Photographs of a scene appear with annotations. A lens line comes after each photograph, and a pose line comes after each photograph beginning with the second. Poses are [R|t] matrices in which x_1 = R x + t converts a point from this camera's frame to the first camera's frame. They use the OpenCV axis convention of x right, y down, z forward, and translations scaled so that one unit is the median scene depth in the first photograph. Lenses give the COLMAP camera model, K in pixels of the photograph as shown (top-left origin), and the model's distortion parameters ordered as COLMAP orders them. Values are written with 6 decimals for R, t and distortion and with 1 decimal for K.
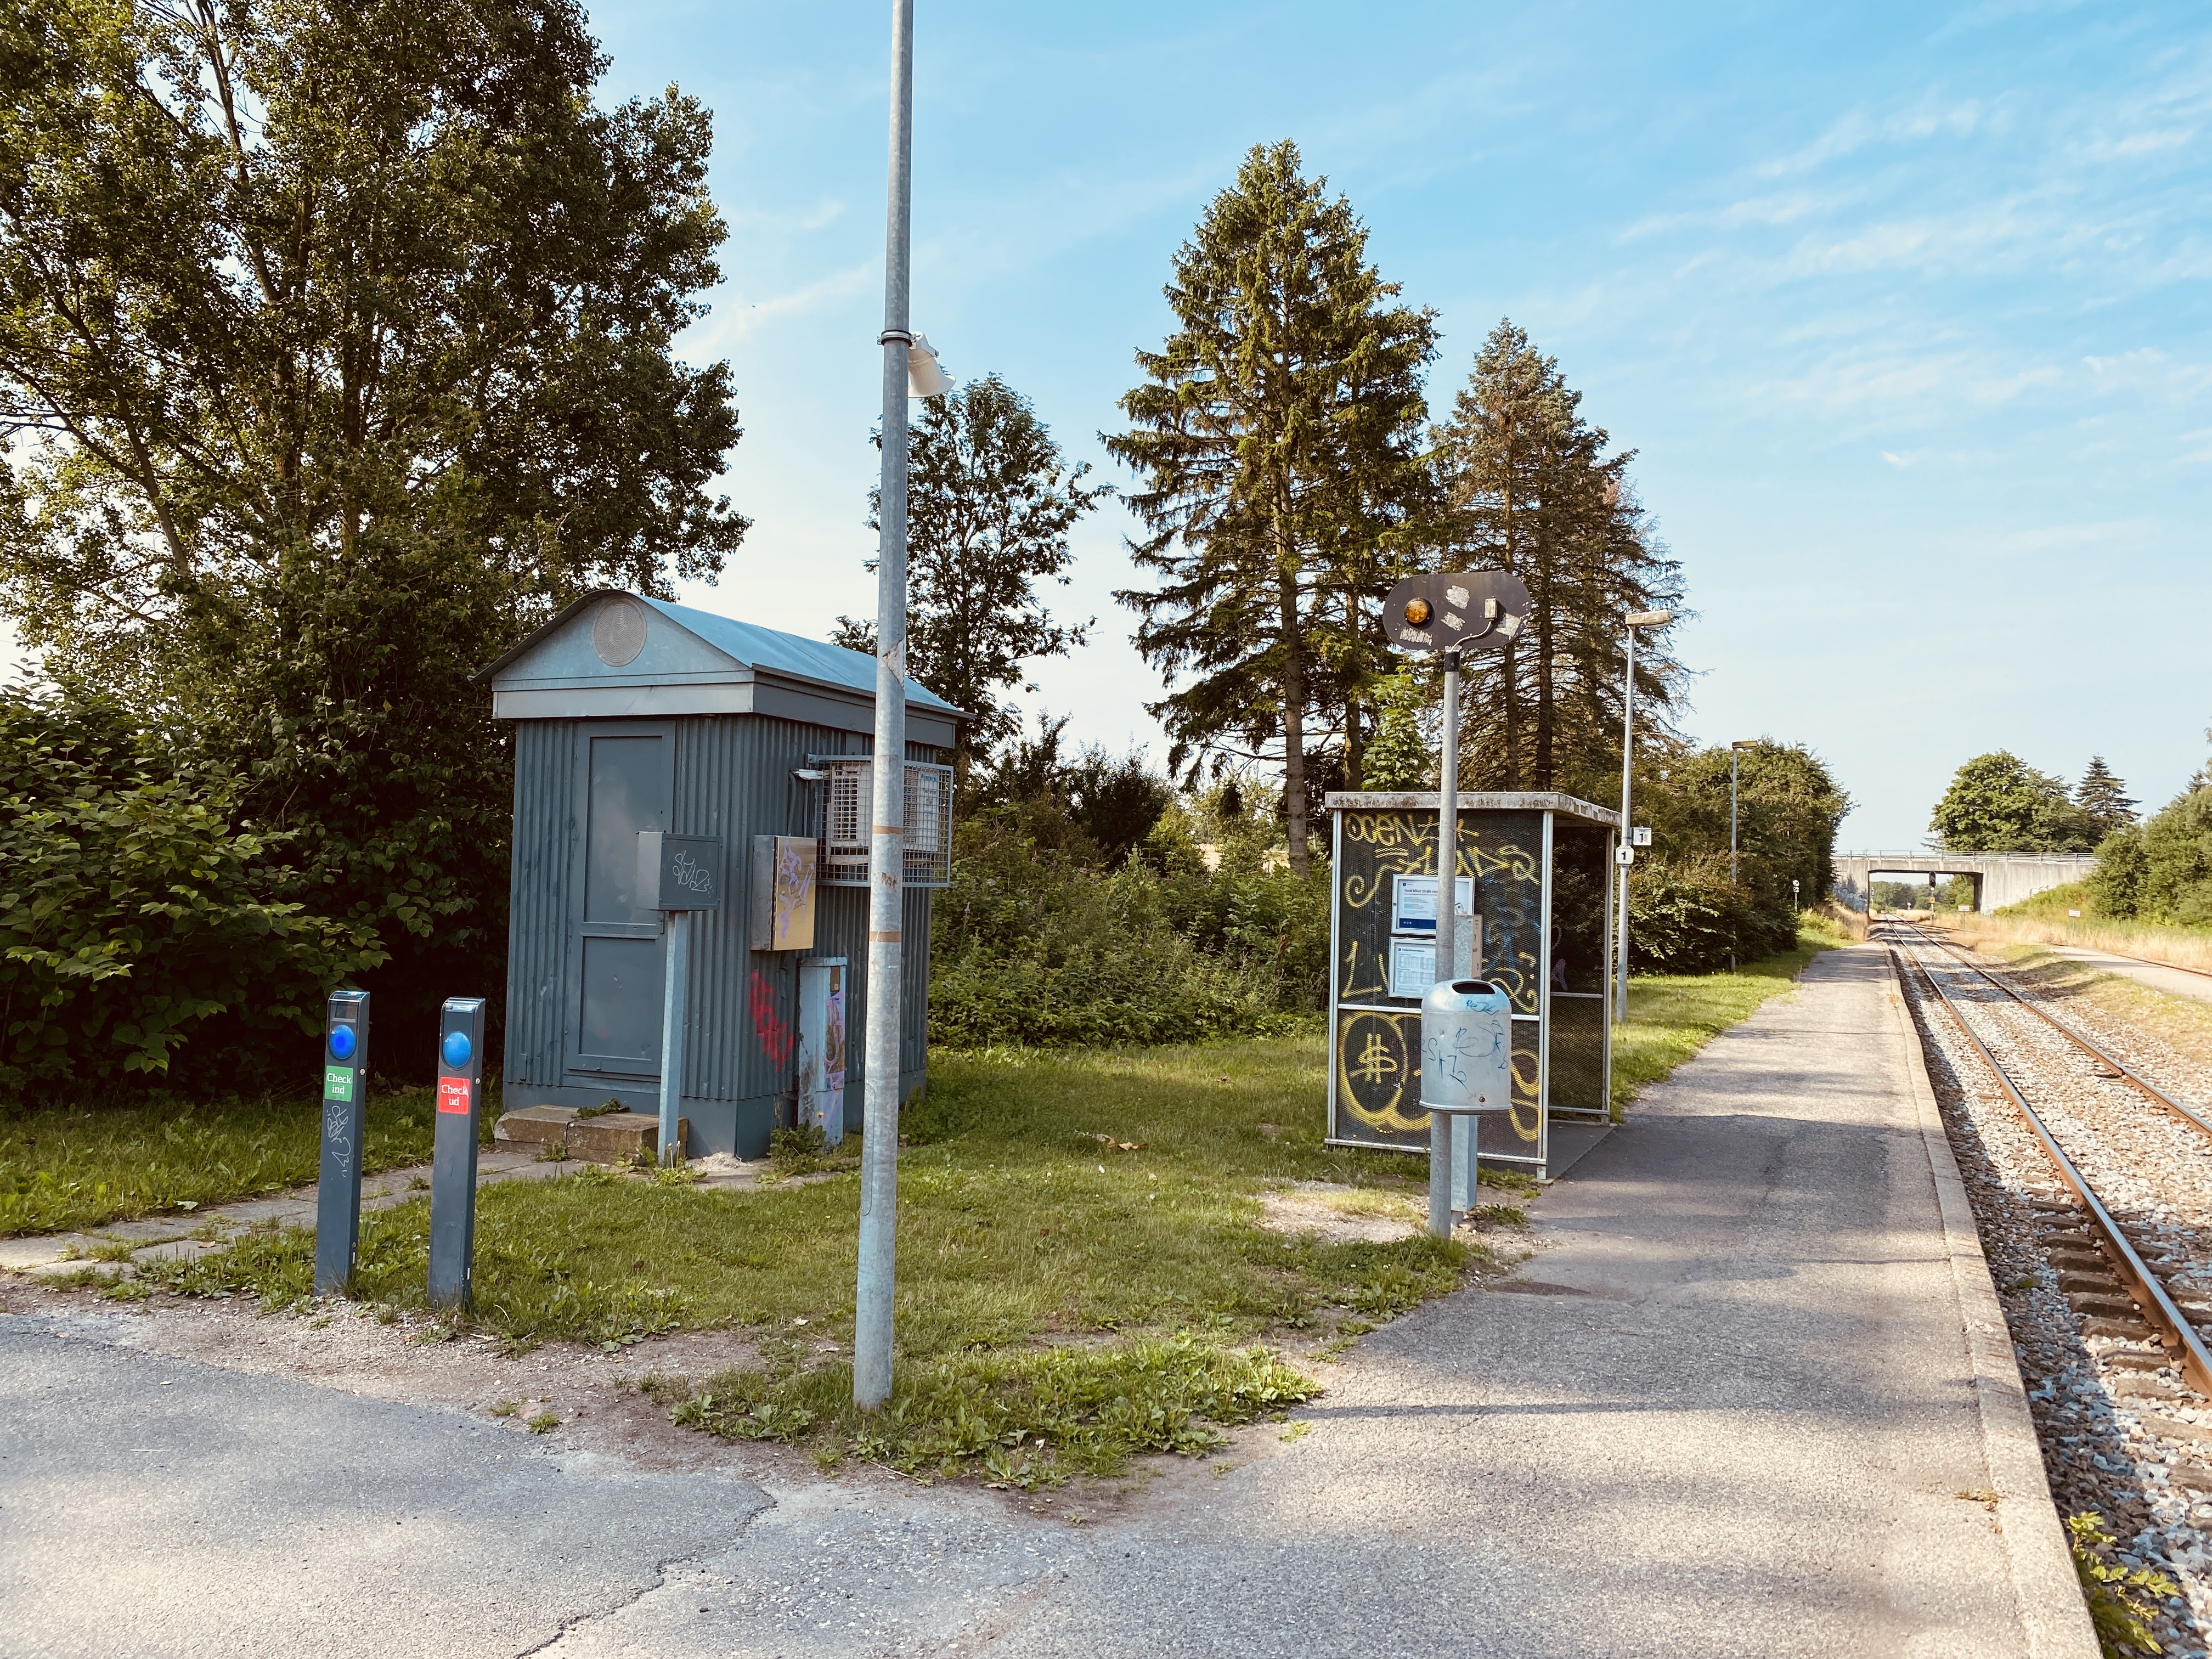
lens RADIAL K [[1740.3, 0, 1098.8], [0, 1740.3, 834.7], [0, 0, 1]] dist [0.007812, 0.005708]
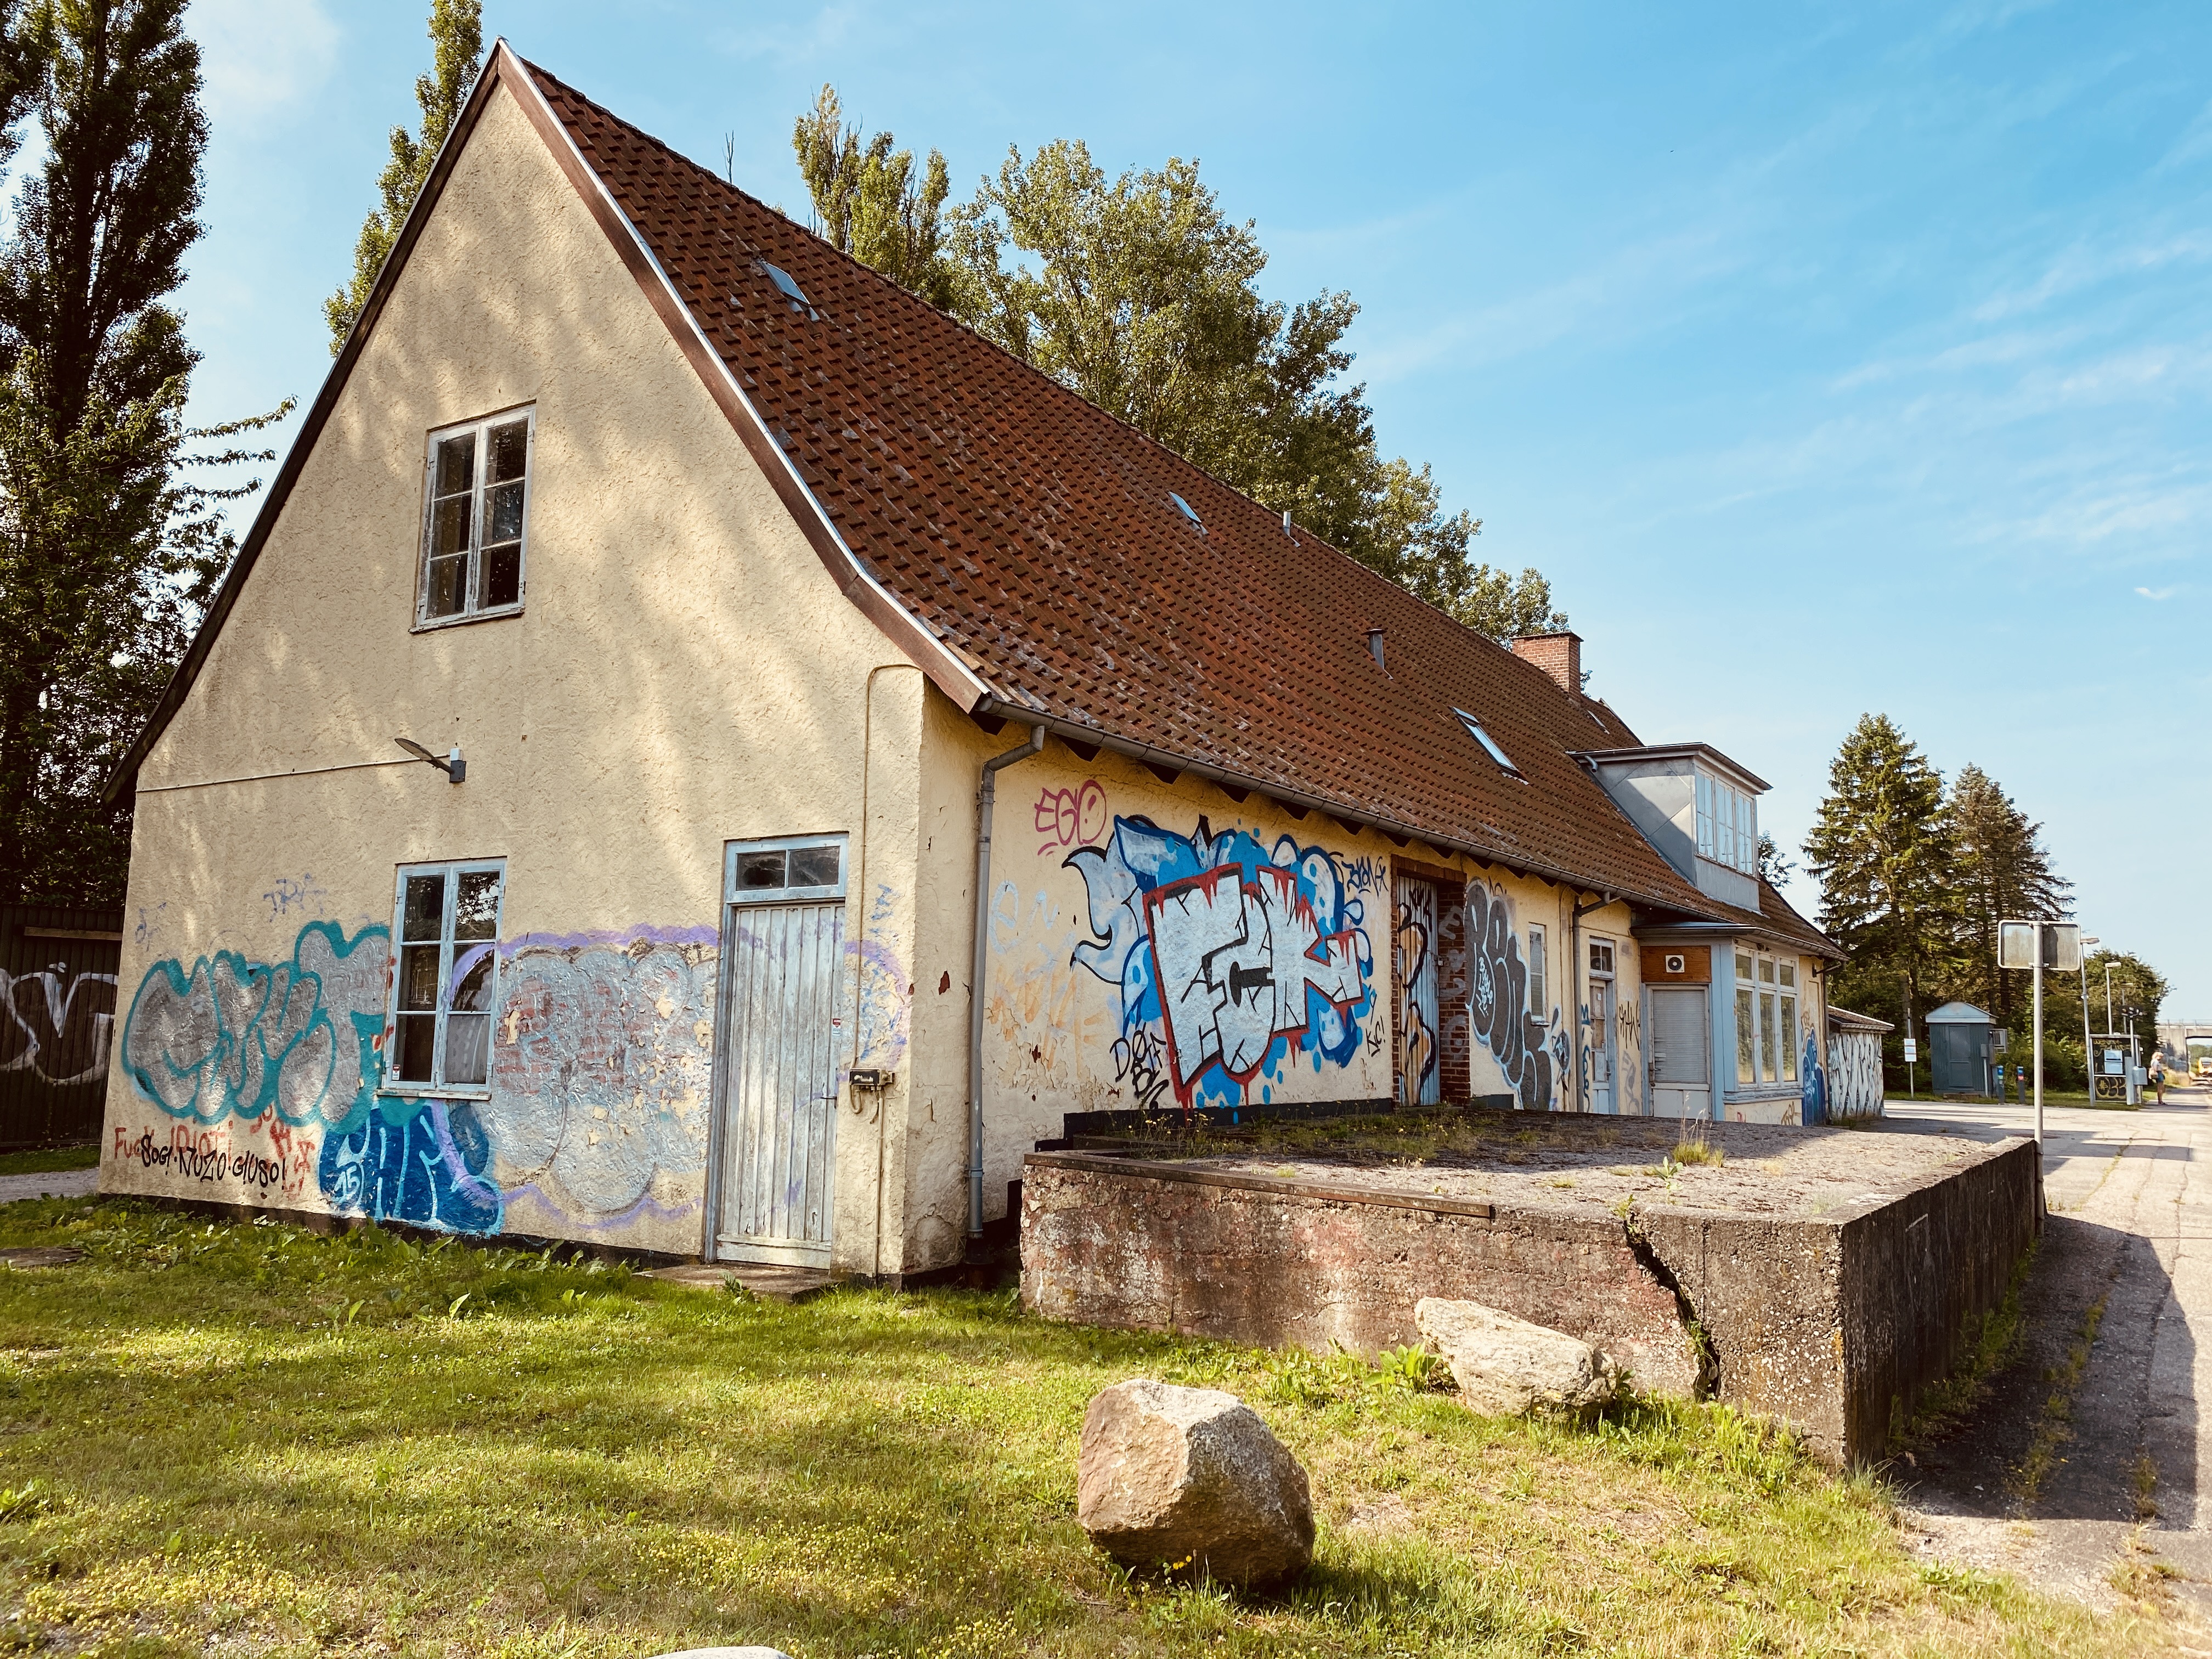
lens RADIAL K [[1704.7, 0, 1109.5], [0, 1704.7, 818.9], [0, 0, 1]] dist [0.005951, -0.010230]
pose [[0.990859, -0.027113, -0.132149, -0.139551], [0.012732, 0.994017, -0.108477, -0.009964], [0.134300, 0.105803, 0.985276, -0.299757]]
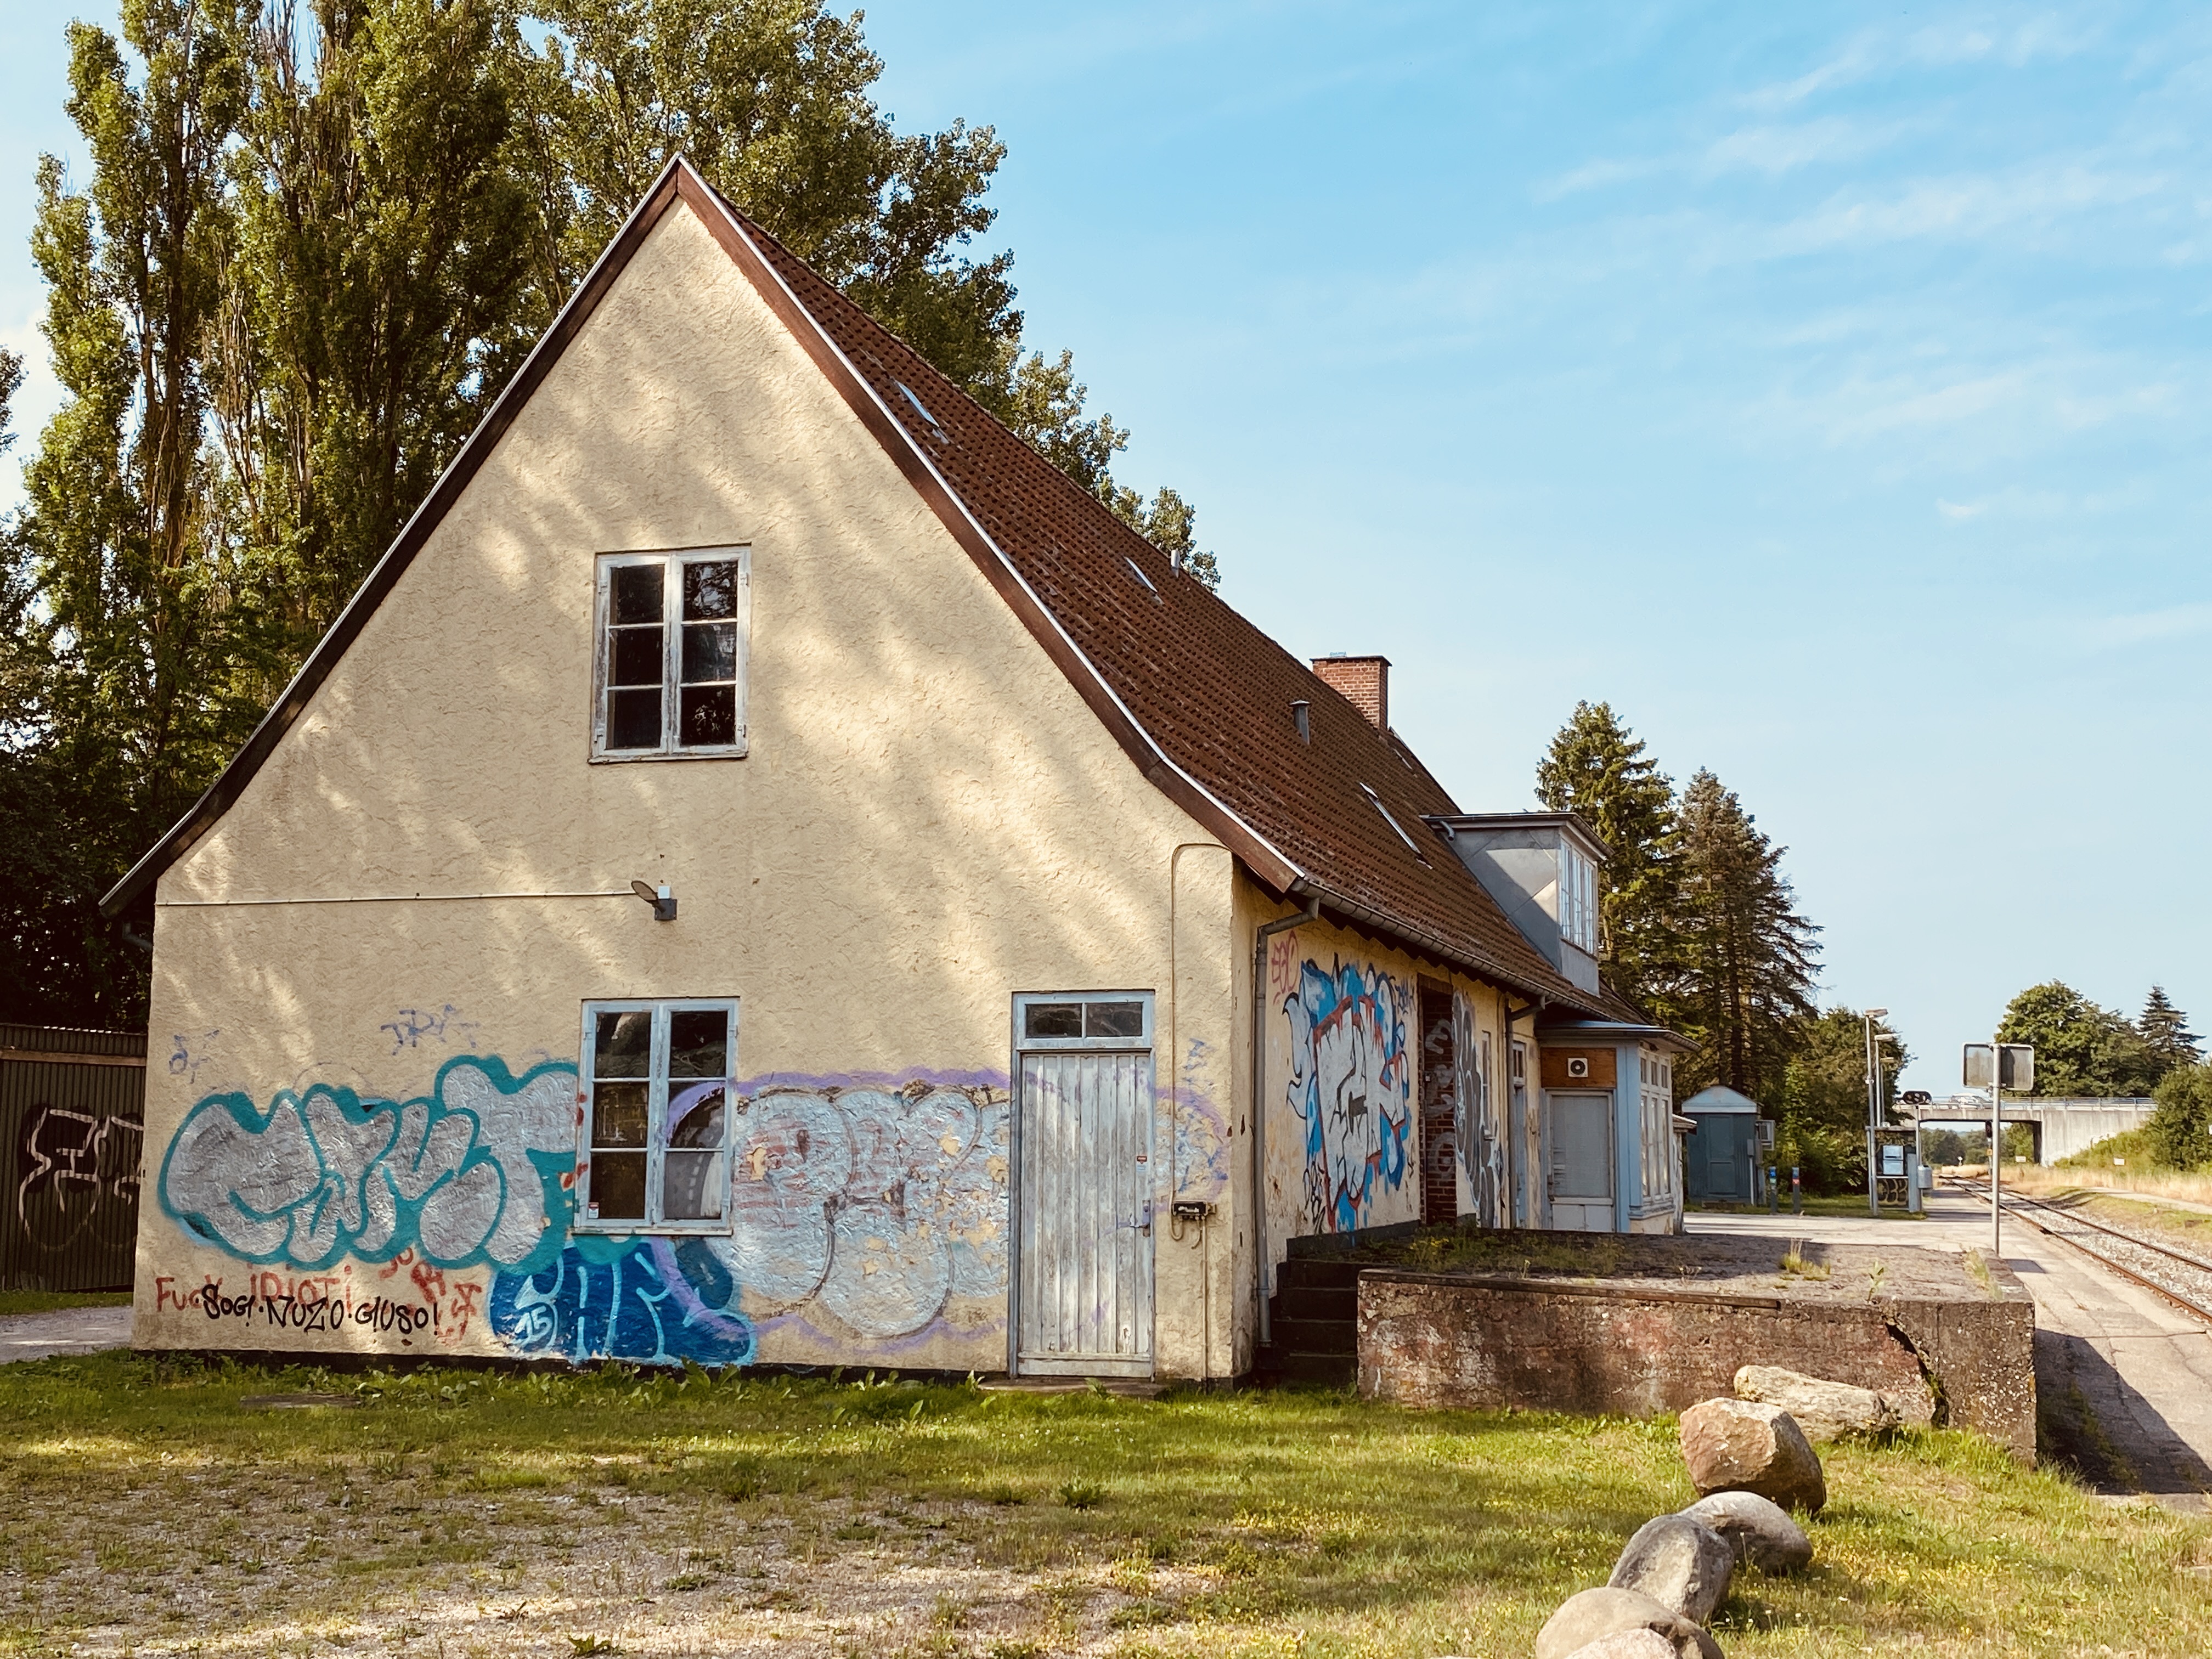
lens RADIAL K [[2542.1, 0, 1106.5], [0, 2542.1, 817.2], [0, 0, 1]] dist [0.159475, -0.487937]
pose [[0.992728, -0.003690, 0.120321, -0.158140], [0.015717, 0.994947, -0.099163, -0.011754], [-0.119347, 0.100333, 0.987770, -0.325286]]
